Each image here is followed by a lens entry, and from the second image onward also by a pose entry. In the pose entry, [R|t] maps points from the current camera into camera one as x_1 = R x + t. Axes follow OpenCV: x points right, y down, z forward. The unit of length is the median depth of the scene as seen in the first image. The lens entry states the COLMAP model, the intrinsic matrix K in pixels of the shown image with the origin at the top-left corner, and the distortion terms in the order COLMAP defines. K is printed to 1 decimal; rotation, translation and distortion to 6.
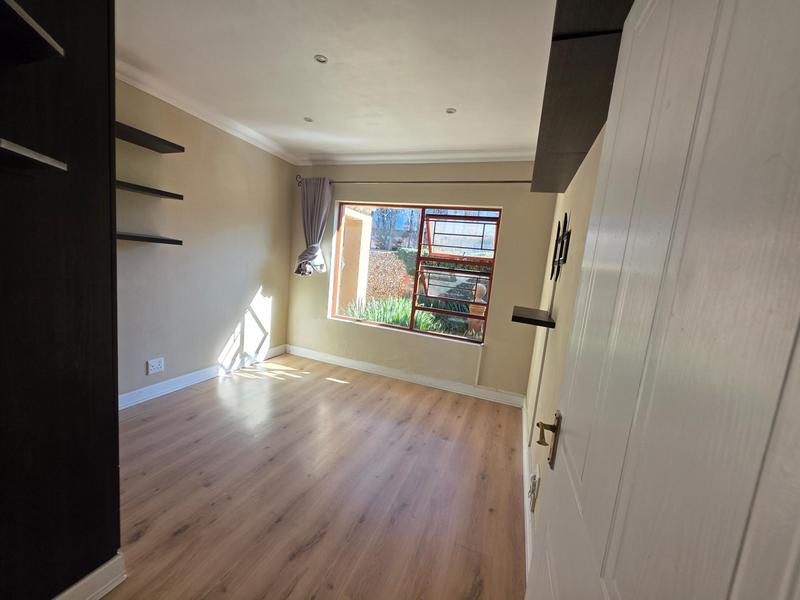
lens RADIAL K [[316.9, 0, 399.5], [0, 316.9, 302.0], [0, 0, 1]] dist [0.002927, -0.000839]
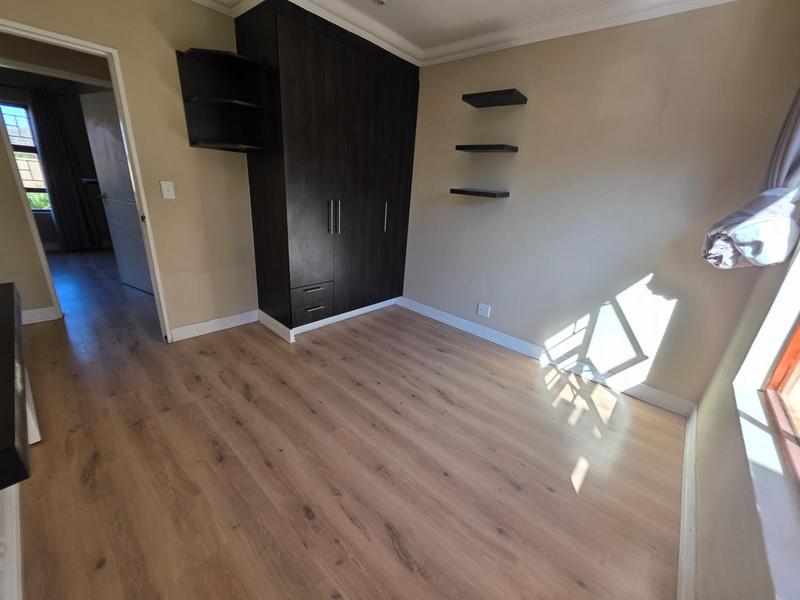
lens RADIAL K [[316.9, 0, 394.2], [0, 316.9, 290.5], [0, 0, 1]] dist [0.002927, -0.000839]
pose [[-0.350168, 0.166748, -0.921725, 0.305367], [-0.236466, 0.936418, 0.259241, -0.066926], [0.906348, 0.308734, -0.288473, 0.823465]]
